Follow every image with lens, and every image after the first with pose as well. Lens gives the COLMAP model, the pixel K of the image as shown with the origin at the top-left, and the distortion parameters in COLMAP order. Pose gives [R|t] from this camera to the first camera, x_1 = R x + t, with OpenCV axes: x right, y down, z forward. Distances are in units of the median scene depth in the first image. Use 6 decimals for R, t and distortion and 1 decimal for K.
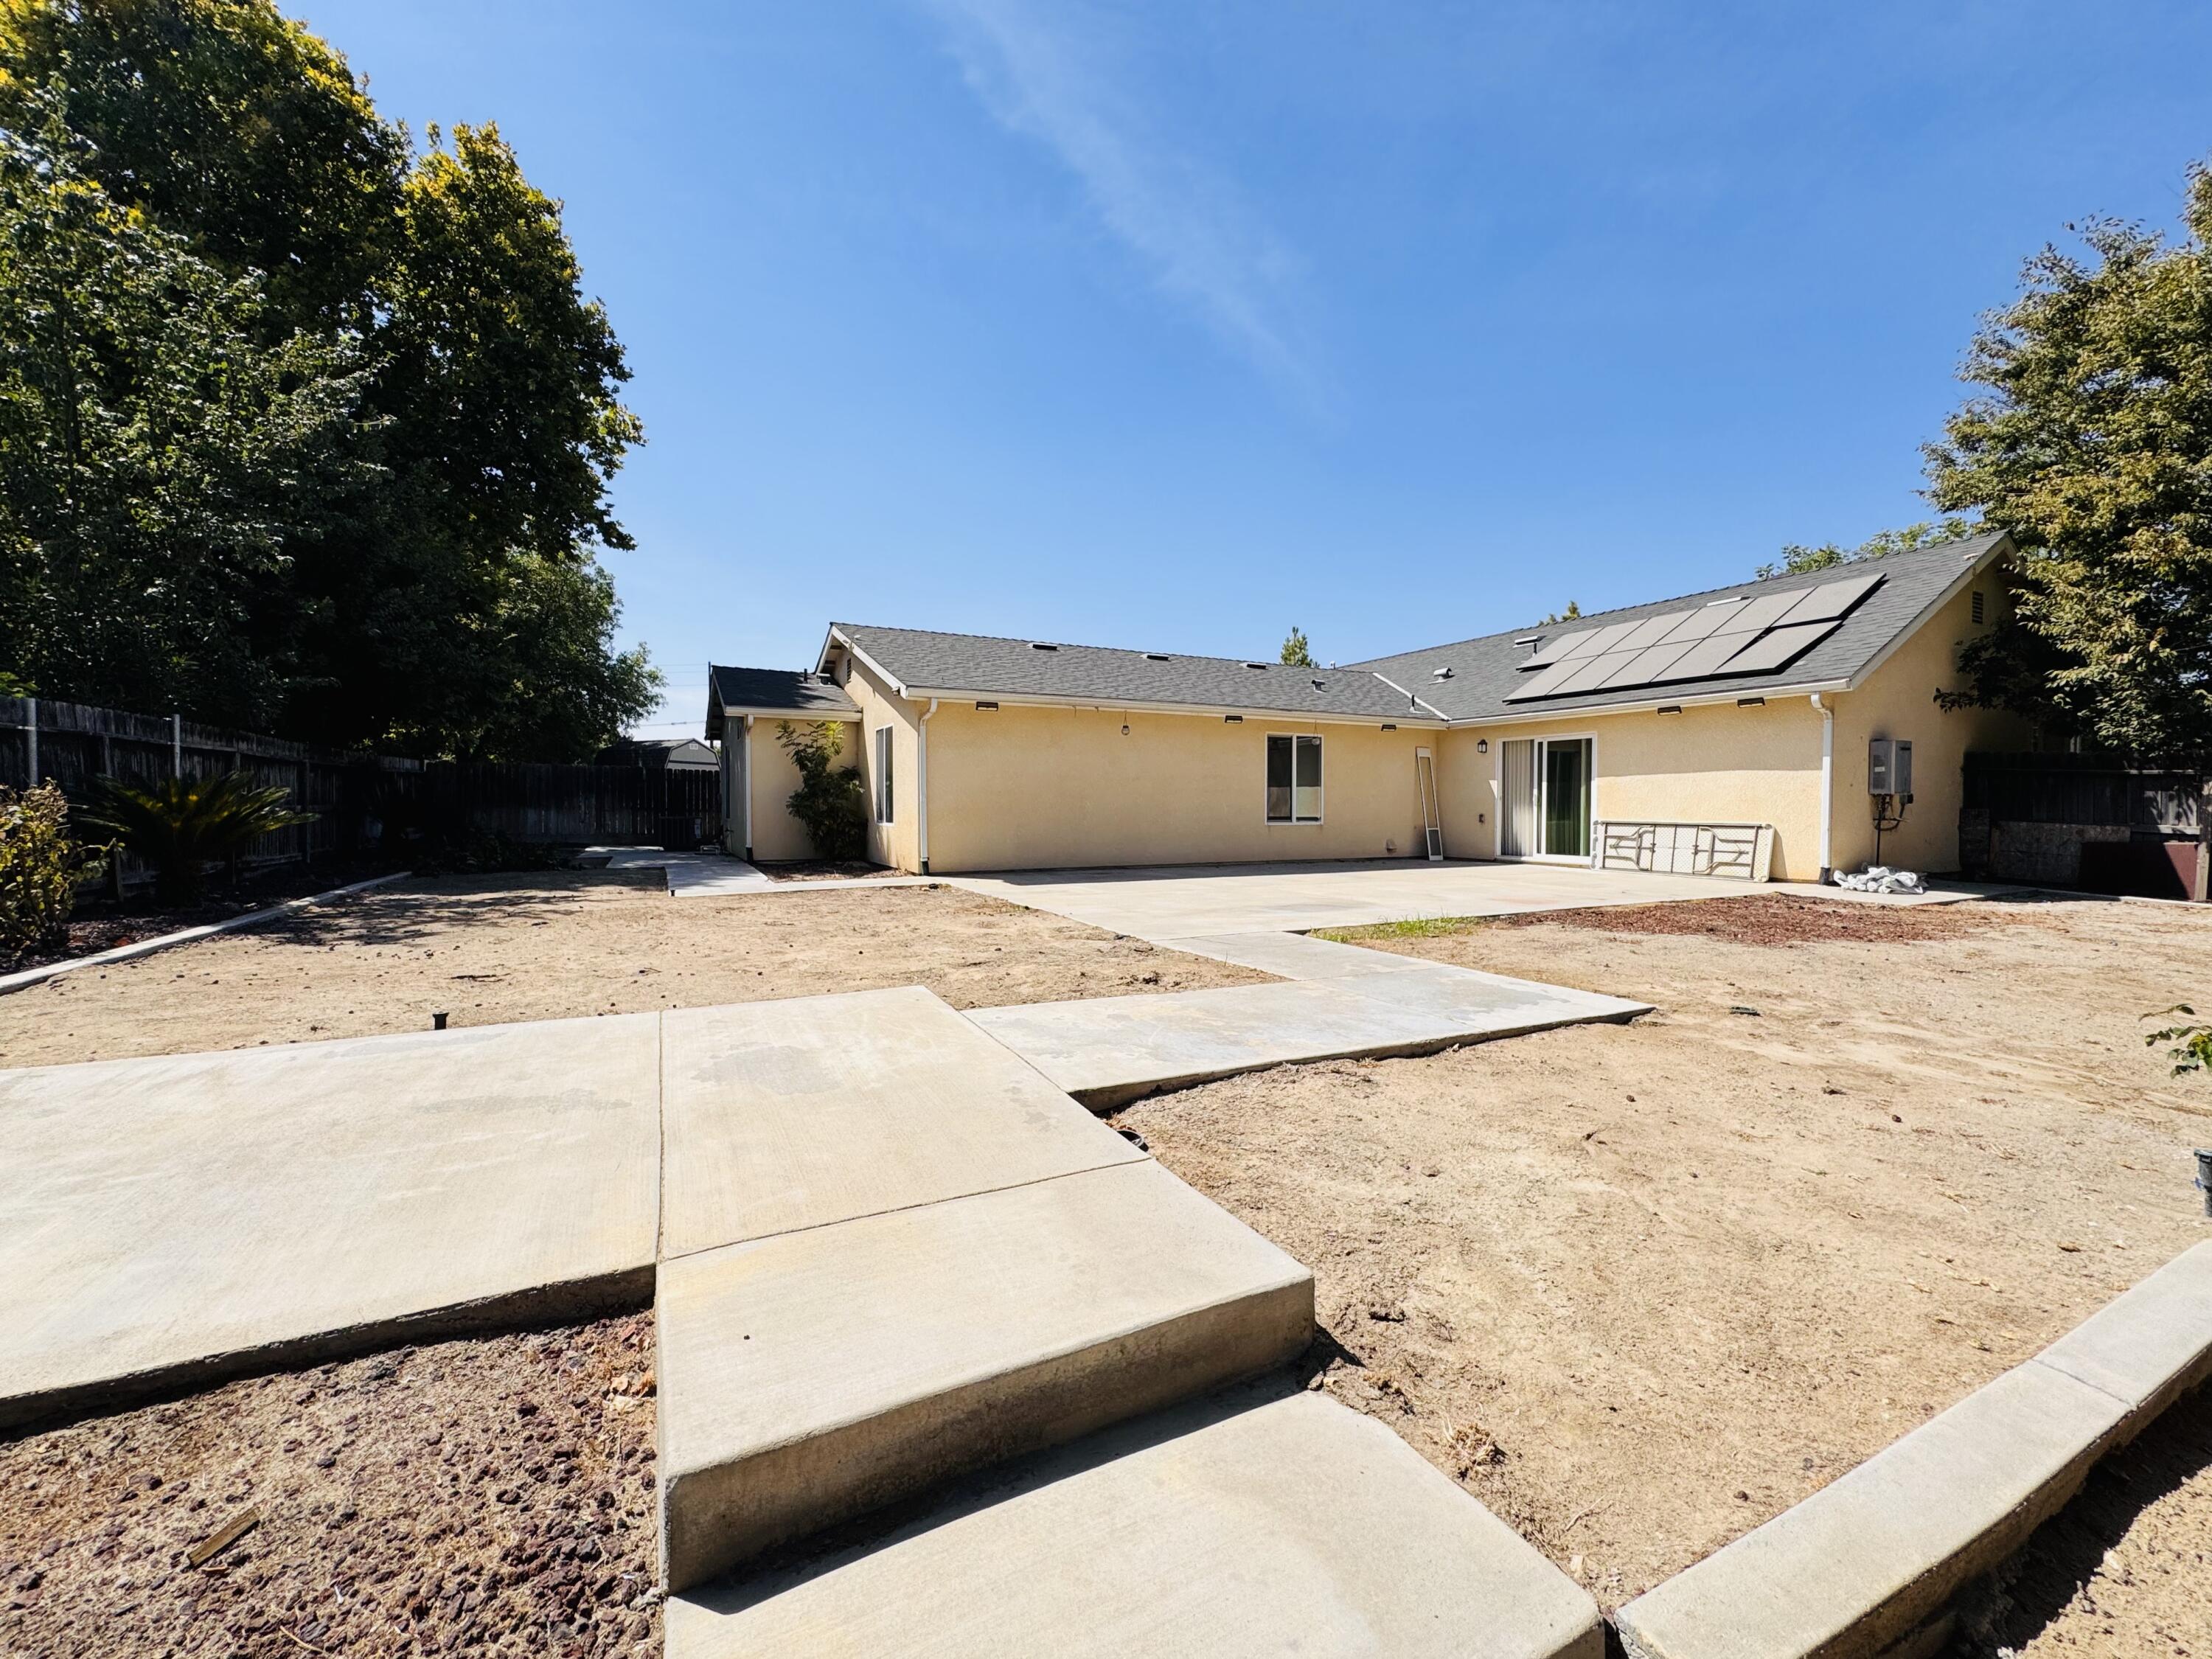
lens RADIAL K [[886.6, 0, 1105.0], [0, 886.6, 820.7], [0, 0, 1]] dist [-0.002311, -0.000071]
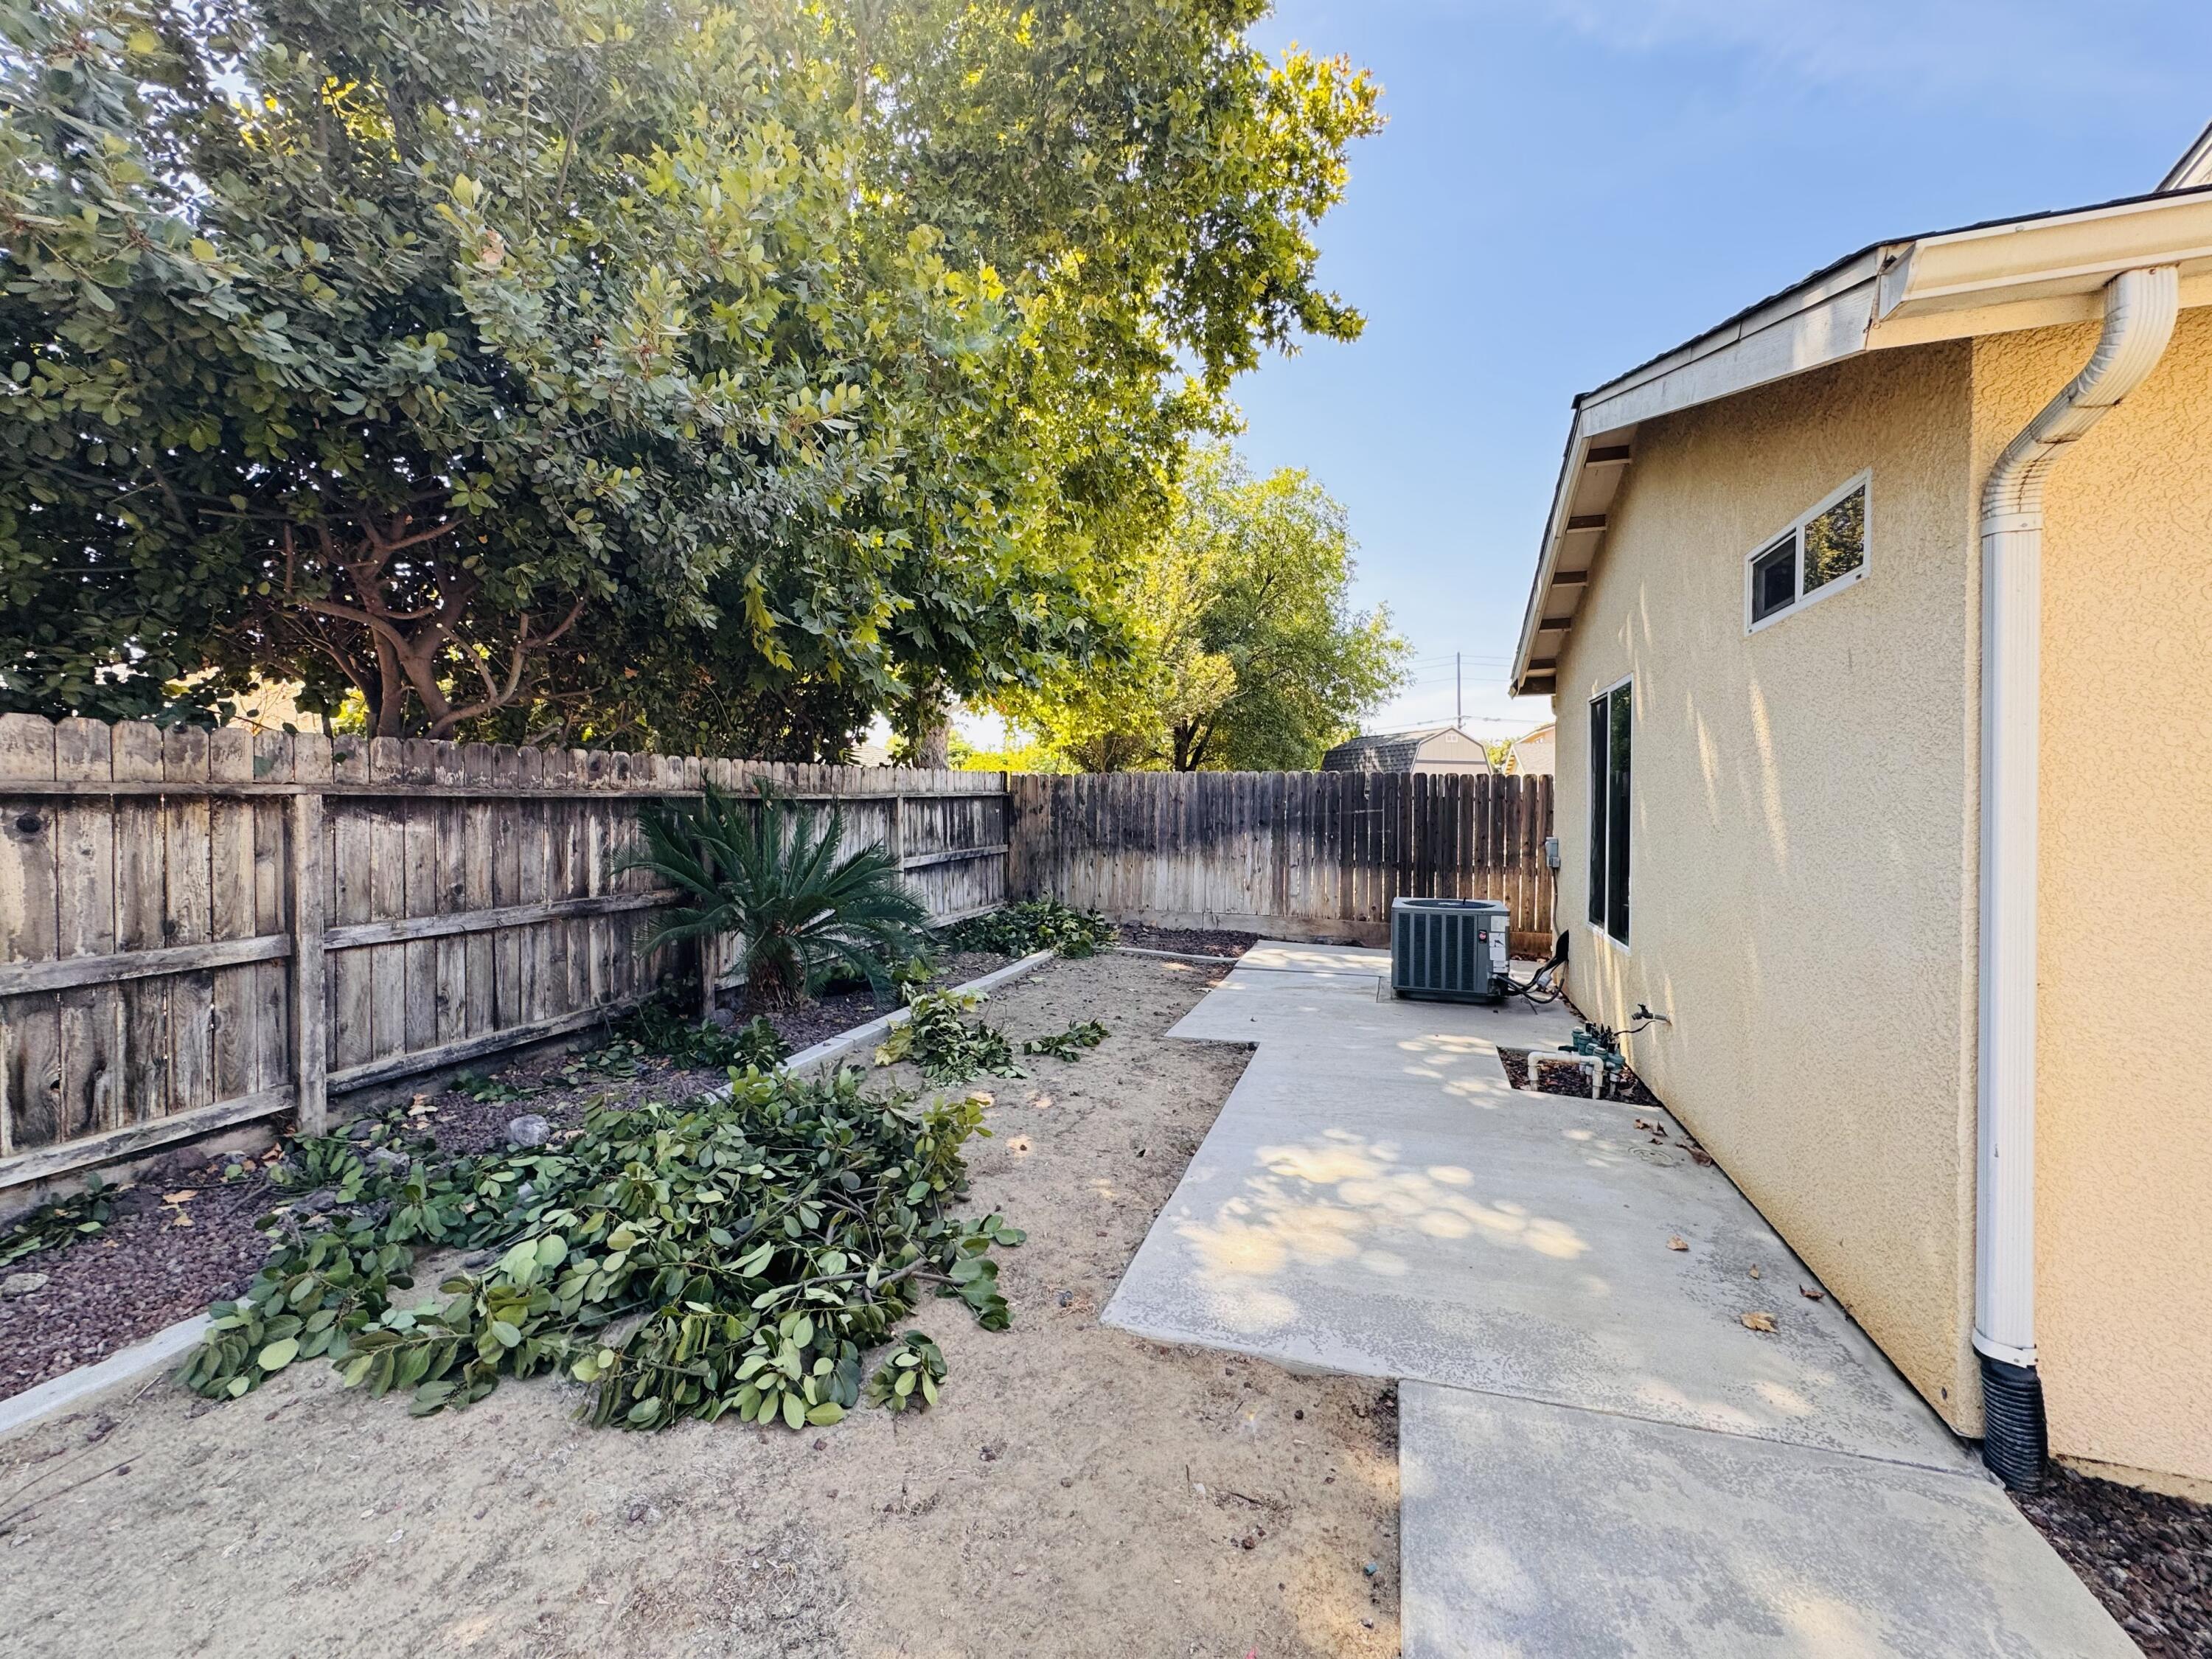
lens RADIAL K [[886.6, 0, 1104.4], [0, 886.6, 816.2], [0, 0, 1]] dist [-0.002311, -0.000071]
pose [[0.702343, 0.009839, -0.711771, -0.281871], [-0.014393, 0.999896, -0.000381, -0.034025], [0.711693, 0.010512, 0.702412, 0.565796]]
